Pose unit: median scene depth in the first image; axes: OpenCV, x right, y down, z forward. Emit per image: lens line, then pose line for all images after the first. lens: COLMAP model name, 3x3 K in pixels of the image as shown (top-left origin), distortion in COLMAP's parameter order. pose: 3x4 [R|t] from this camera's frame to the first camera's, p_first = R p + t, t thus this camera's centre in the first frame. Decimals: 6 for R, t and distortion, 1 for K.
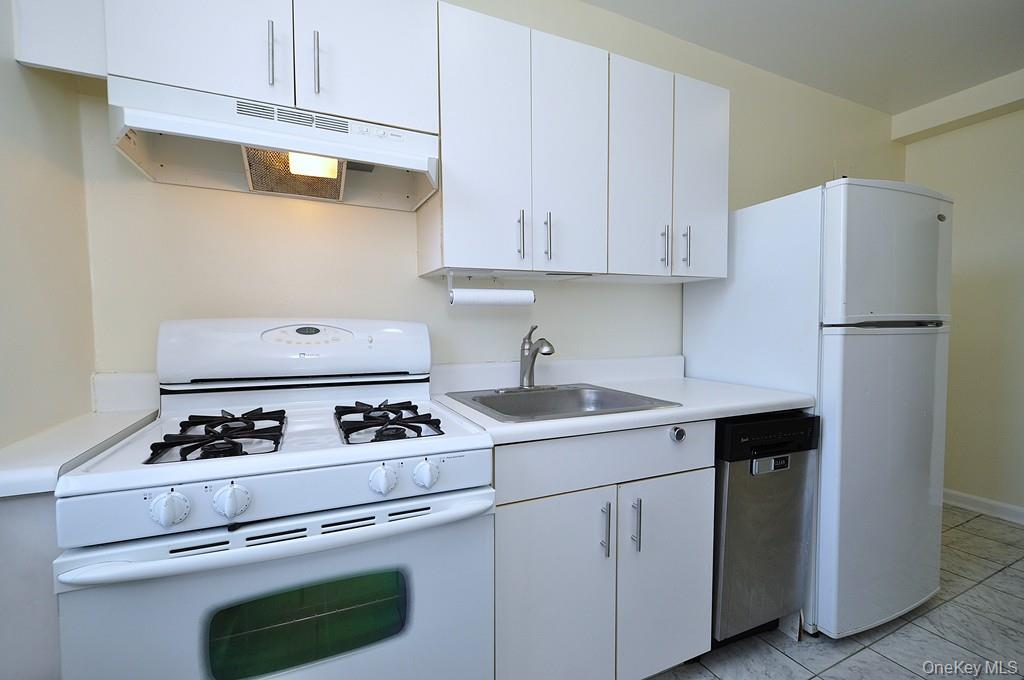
lens RADIAL K [[447.5, 0, 512.5], [0, 447.5, 350.1], [0, 0, 1]] dist [-0.000715, -0.000112]
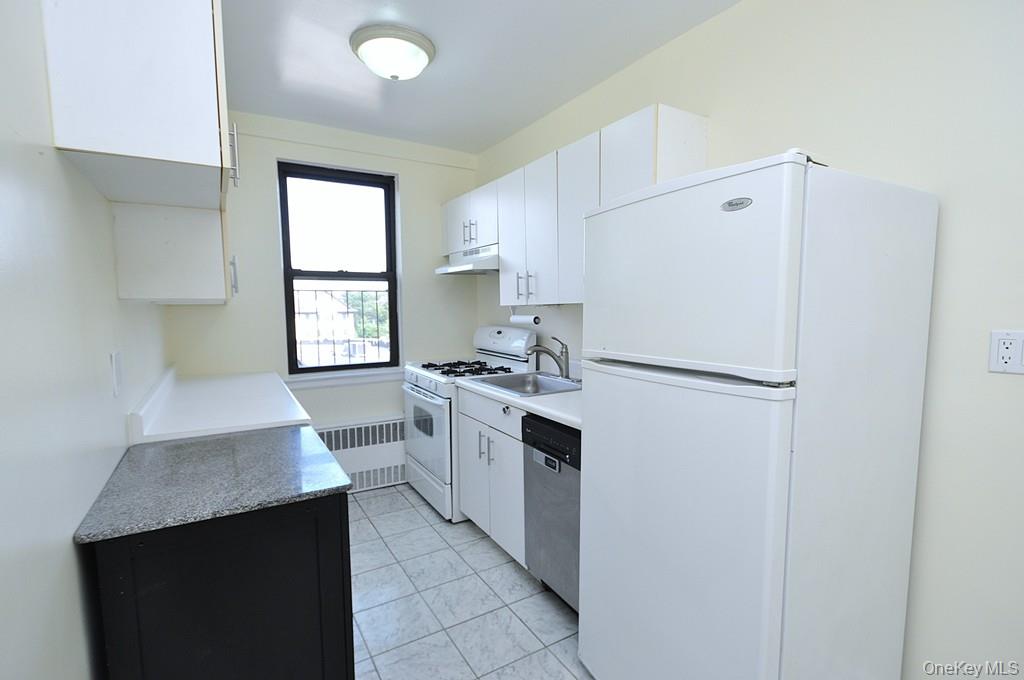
lens RADIAL K [[476.1, 0, 509.8], [0, 476.1, 349.2], [0, 0, 1]] dist [-0.001316, -0.000162]
pose [[0.100360, 0.097224, -0.990190, 1.808243], [-0.039995, 0.994804, 0.093623, -0.172201], [0.994147, 0.030207, 0.103727, 0.725214]]
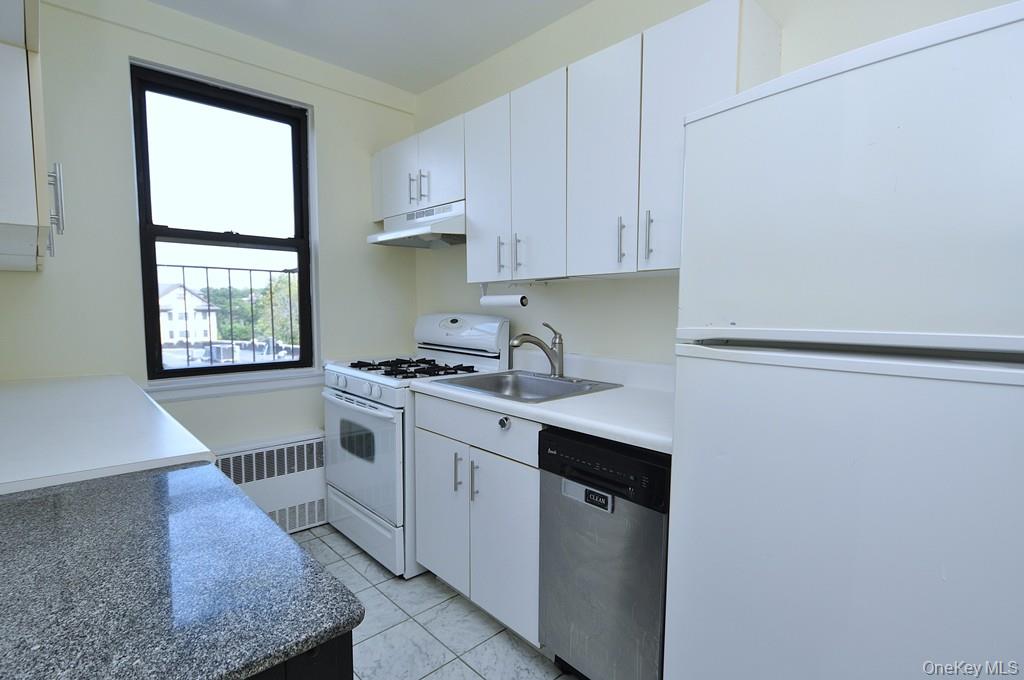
lens RADIAL K [[502.0, 0, 508.4], [0, 502.0, 350.2], [0, 0, 1]] dist [0.002269, -0.007341]
pose [[0.306208, 0.091746, -0.947533, 1.380768], [-0.053317, 0.995436, 0.079154, -0.088667], [0.950470, 0.026283, 0.309702, 0.531465]]
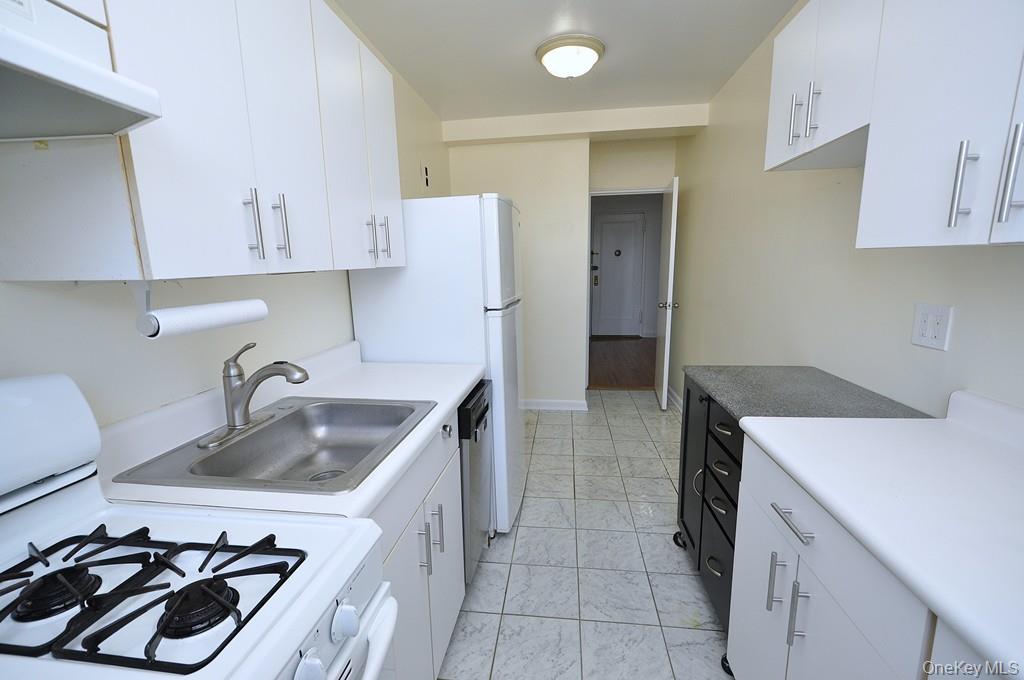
lens RADIAL K [[447.5, 0, 512.5], [0, 447.5, 350.1], [0, 0, 1]] dist [-0.000715, -0.000112]
pose [[0.532262, -0.165045, 0.830336, -0.353366], [0.061175, 0.985746, 0.156721, -0.140479], [-0.844367, -0.032621, 0.534772, 0.263641]]
